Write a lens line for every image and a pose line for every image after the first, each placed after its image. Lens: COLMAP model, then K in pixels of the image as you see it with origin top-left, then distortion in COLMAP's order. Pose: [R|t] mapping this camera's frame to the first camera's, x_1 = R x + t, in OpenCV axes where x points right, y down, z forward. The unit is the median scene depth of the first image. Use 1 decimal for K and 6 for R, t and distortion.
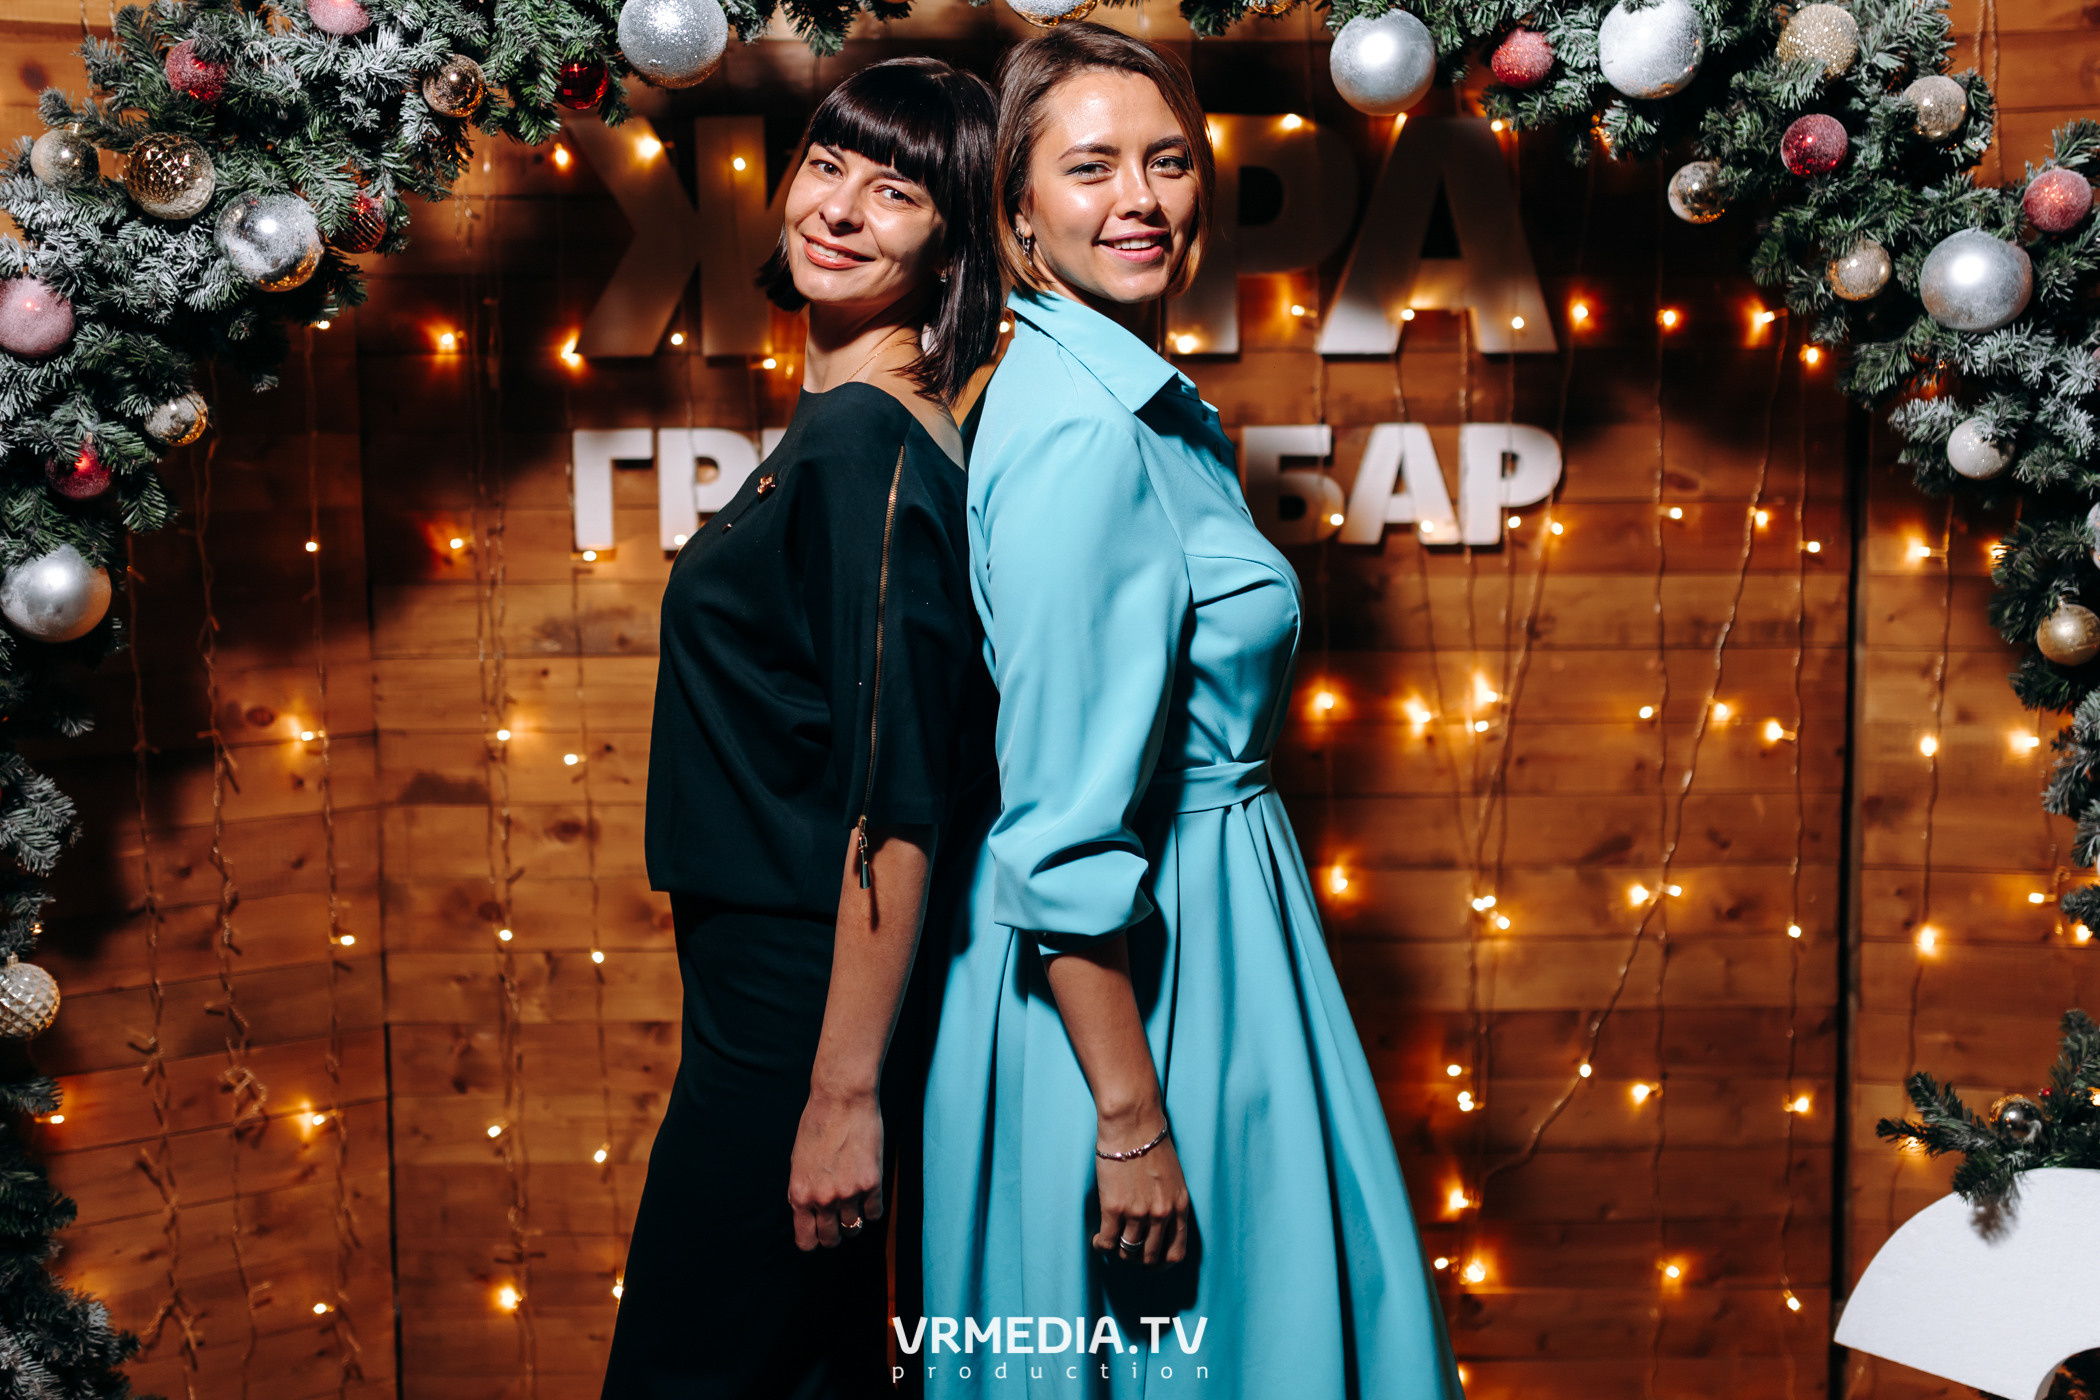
lens RADIAL K [[2209.8, 0, 1040.0], [0, 2209.8, 620.3], [0, 0, 1]] dist [0.000461, -0.004562]
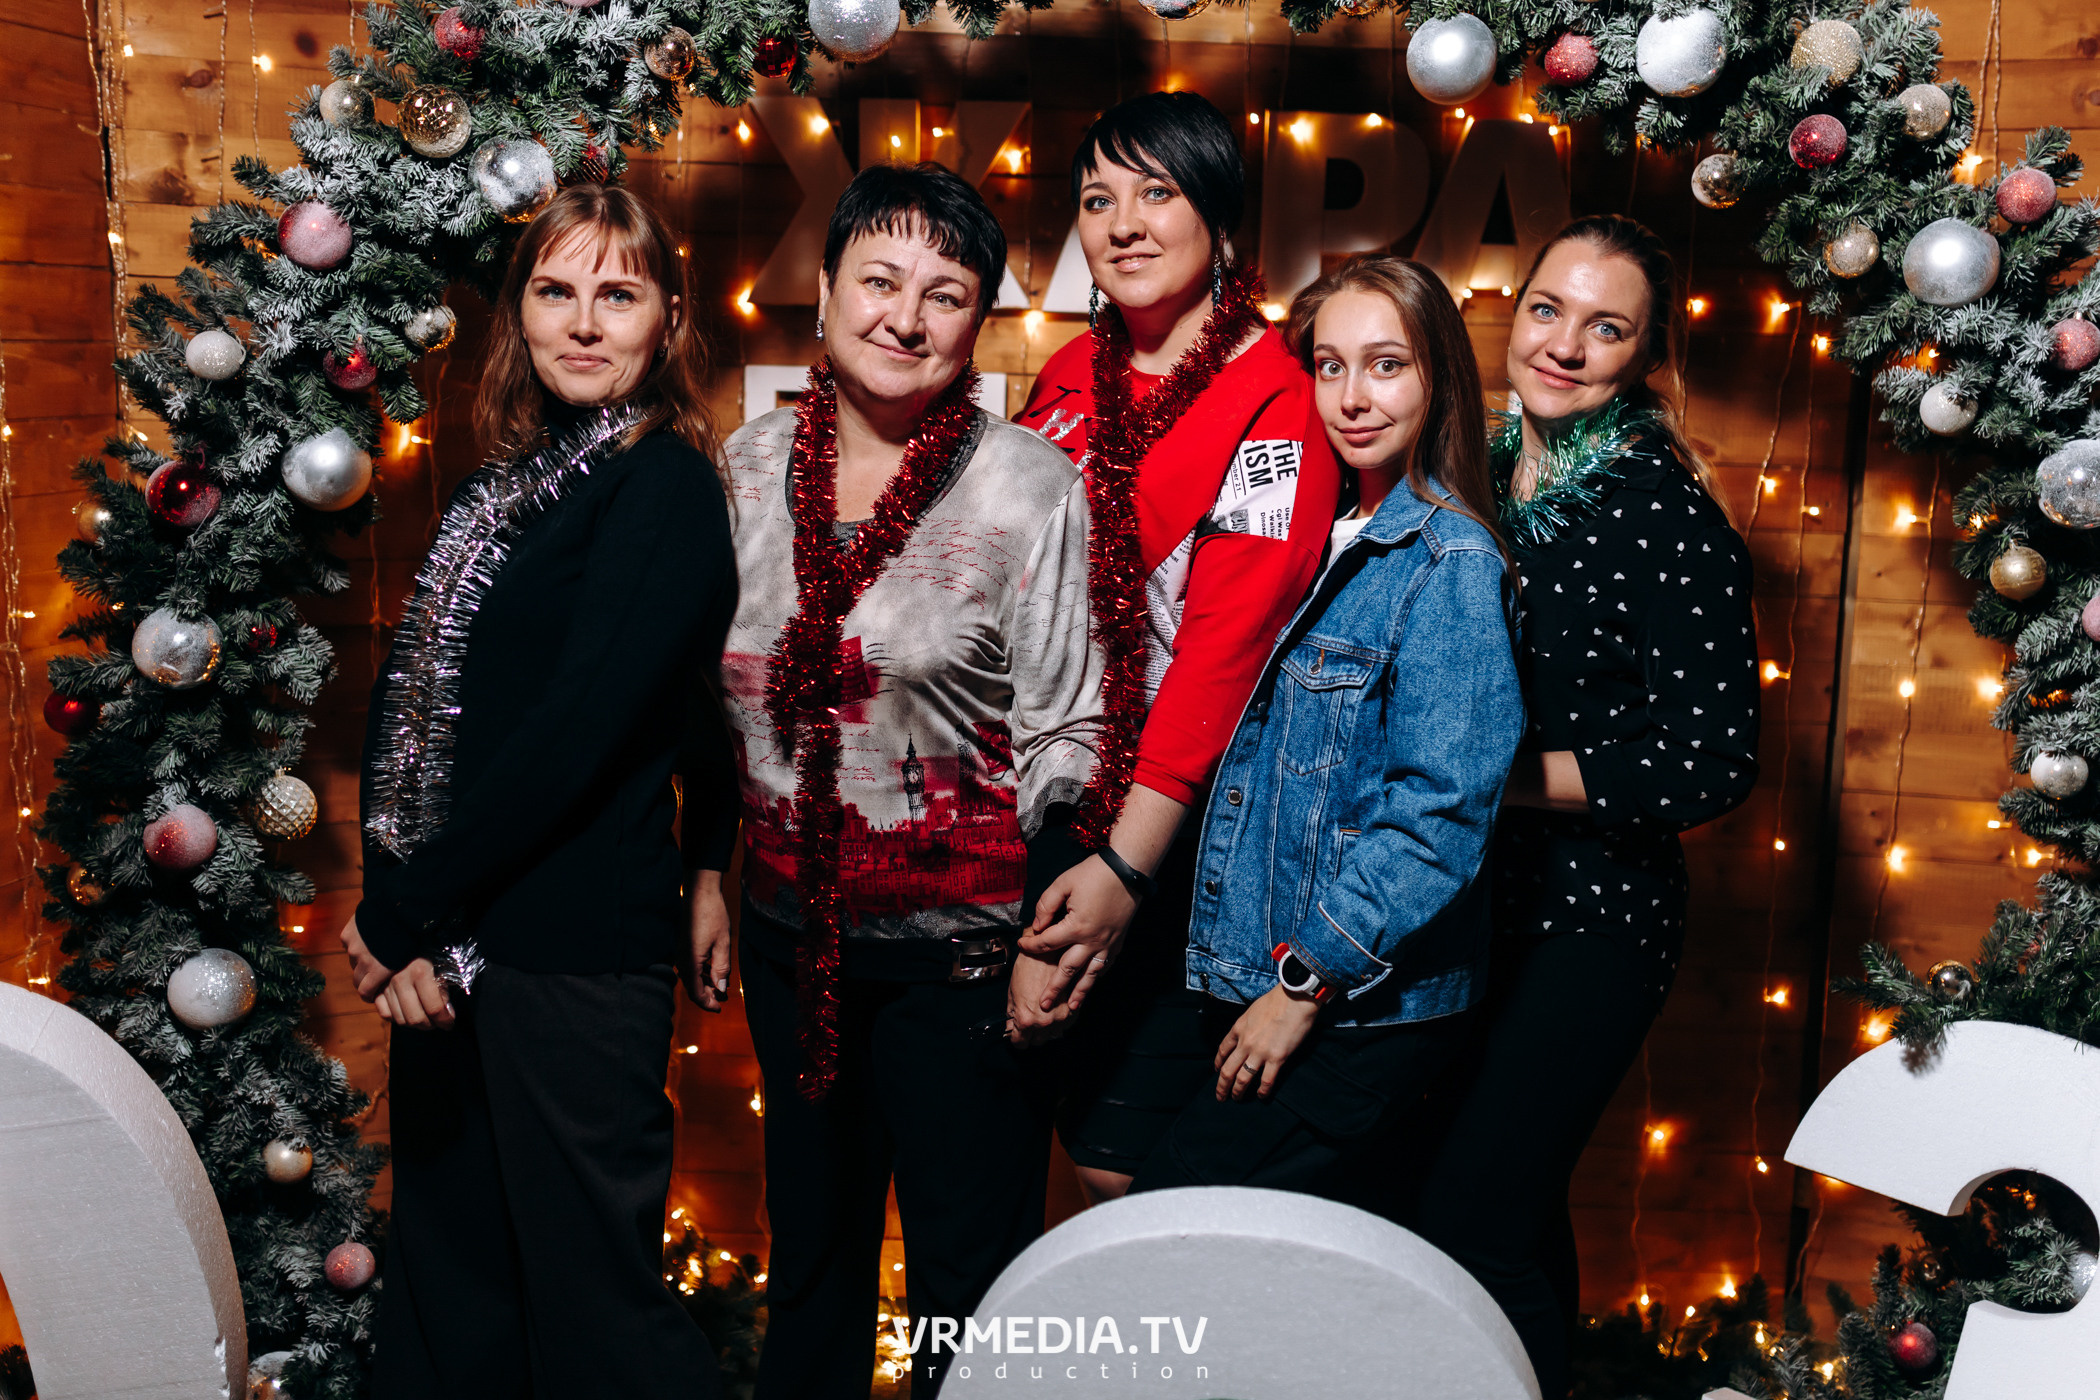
lens RADIAL K [[2019.9, 0, 1048.5], [0, 2019.9, 675.2], [0, 0, 1]] dist [0.002576, -0.010025]
pose [[0.998340, 0.043069, -0.038232, -0.003928], [-0.041692, 0.998477, 0.036120, 0.045889], [0.039730, -0.034466, 0.998616, -0.095823]]
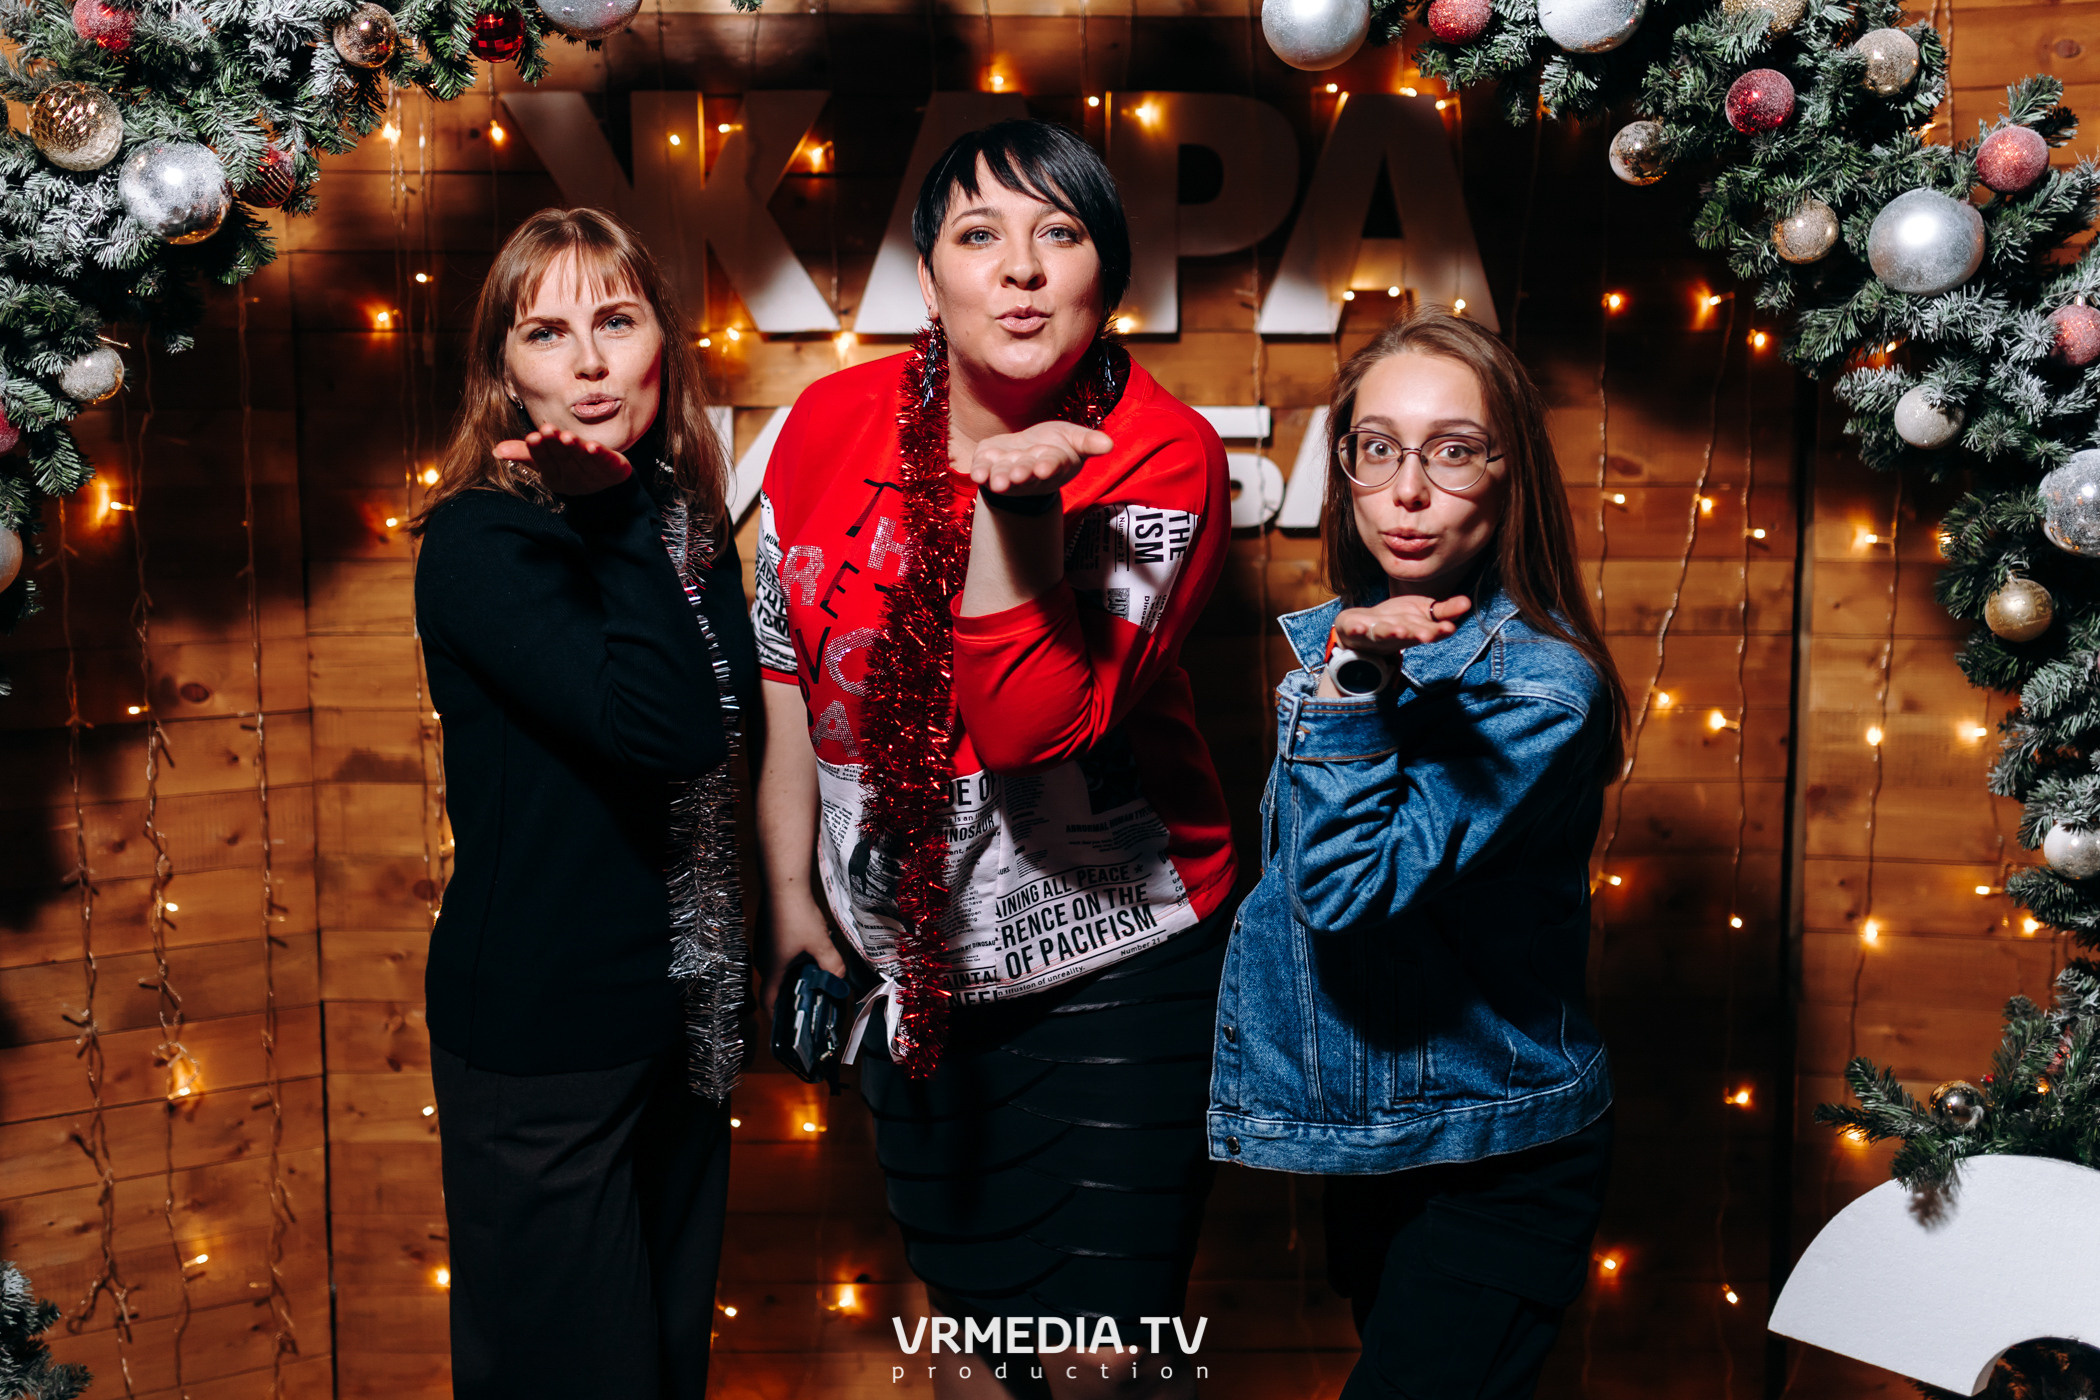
lens RADIAL K [[2153.4, 0, 972.8], [0, 2153.4, 661.0], [0, 0, 1]] dist [0.002543, -0.006796]
pose [[0.999841, 0.007108, -0.016373, 0.021419], [-0.006920, 0.999910, 0.011532, 0.022400], [0.016453, -0.011416, 0.999799, 0.044281]]
